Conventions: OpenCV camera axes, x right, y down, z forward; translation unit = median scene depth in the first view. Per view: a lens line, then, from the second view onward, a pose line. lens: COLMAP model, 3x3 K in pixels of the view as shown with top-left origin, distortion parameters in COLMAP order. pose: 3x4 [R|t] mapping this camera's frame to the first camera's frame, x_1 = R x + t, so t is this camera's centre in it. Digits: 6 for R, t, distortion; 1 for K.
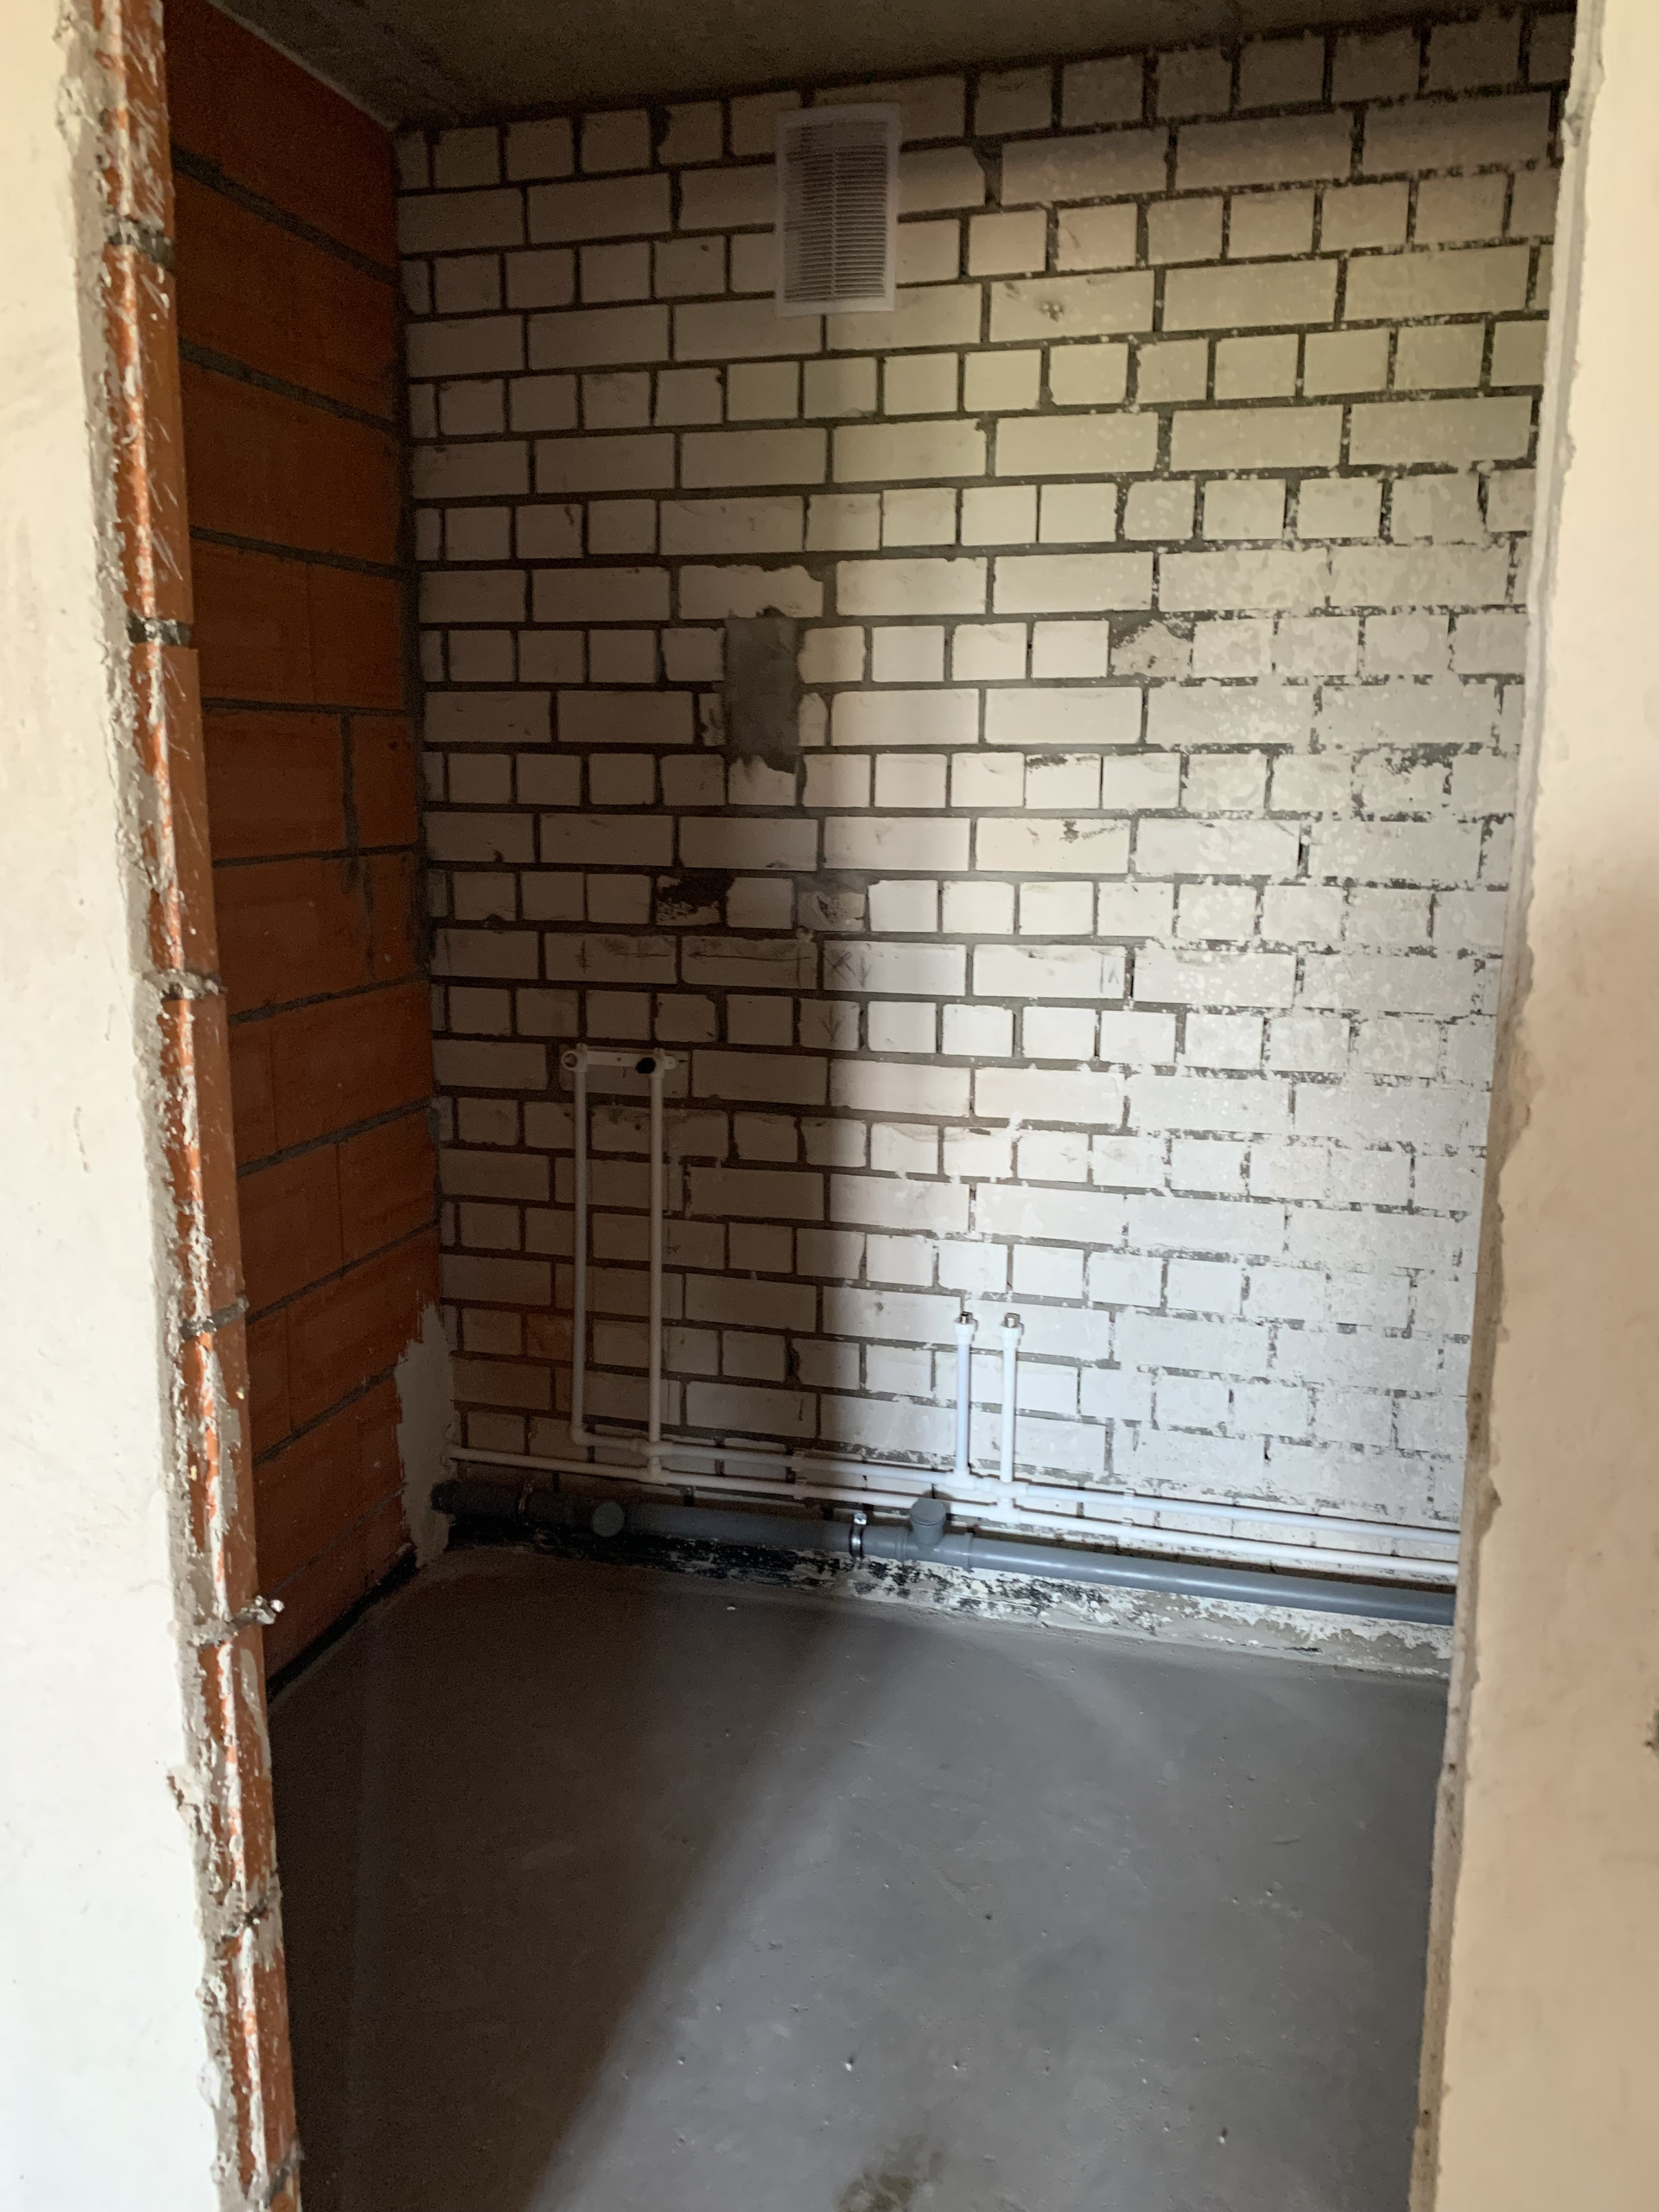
lens RADIAL K [[1705.2, 0, 829.5], [0, 1705.2, 1106.0], [0, 0, 1]] dist [0.056474, -0.061666]
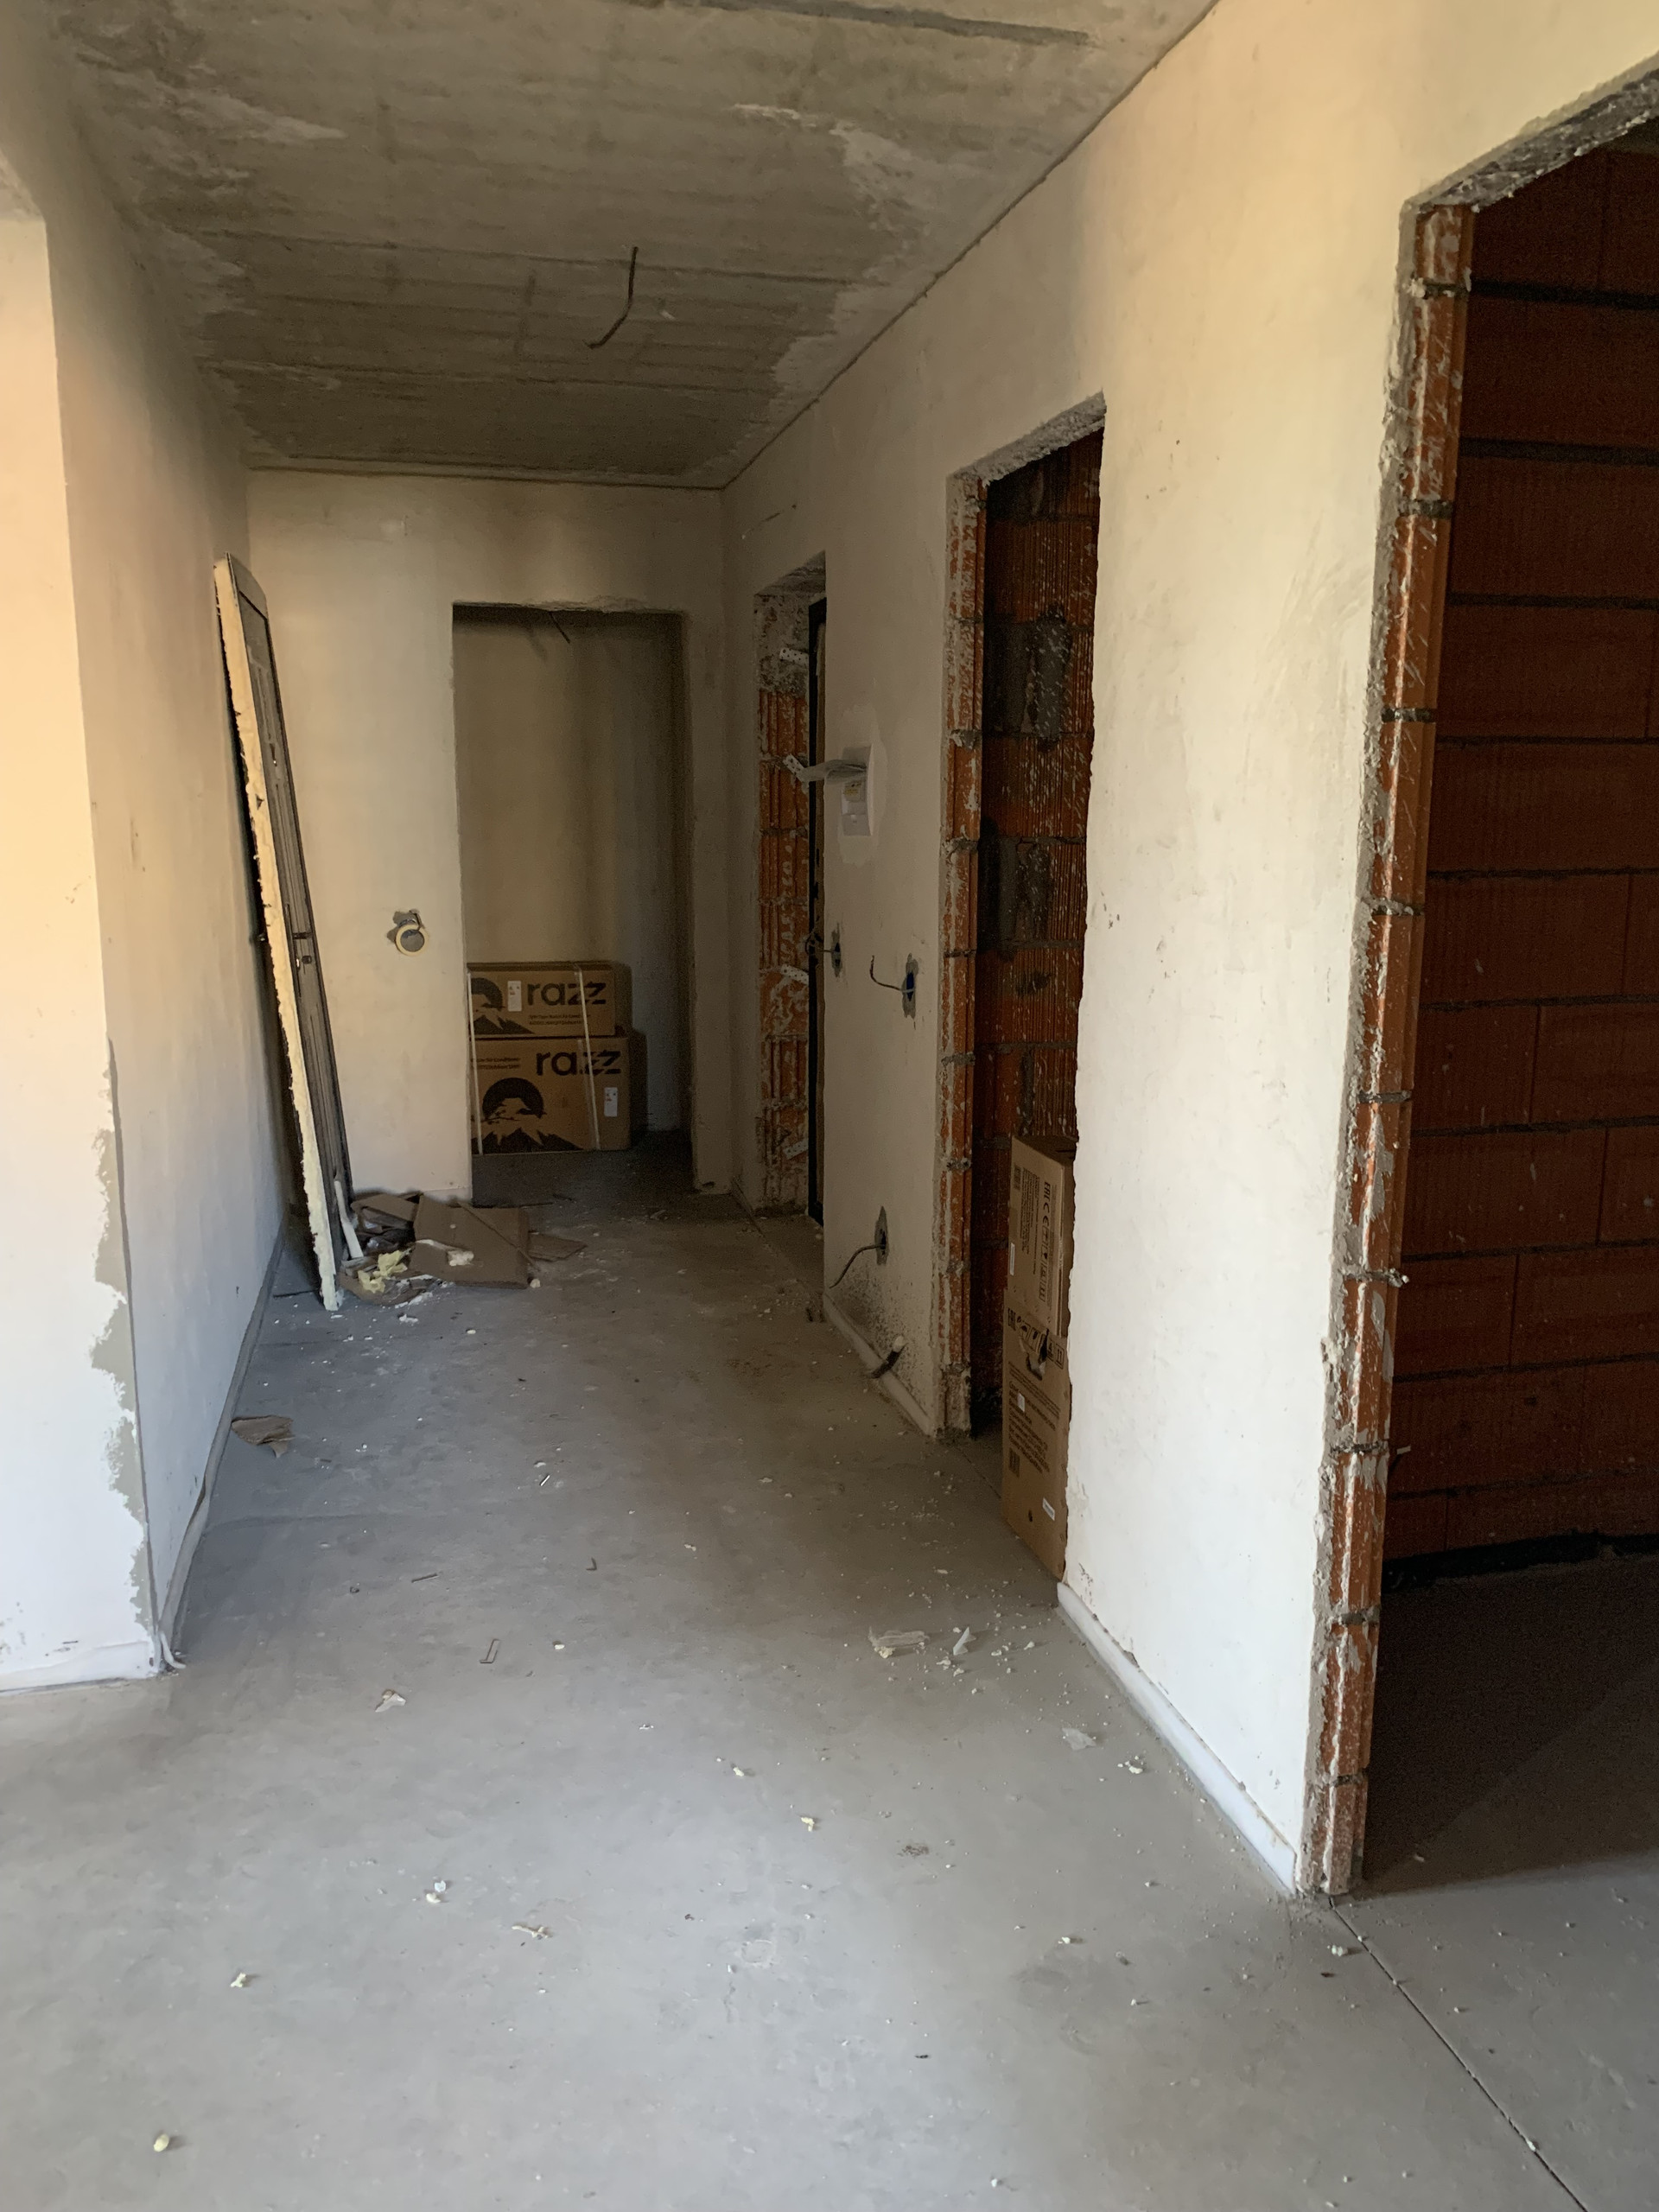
lens RADIAL K [[1705.2, 0, 829.5], [0, 1705.2, 1106.0], [0, 0, 1]] dist [0.056474, -0.061666]
pose [[0.480623, 0.150507, -0.863915, 0.942206], [-0.168314, 0.982678, 0.077559, 0.095759], [0.860623, 0.108132, 0.497629, -0.394700]]
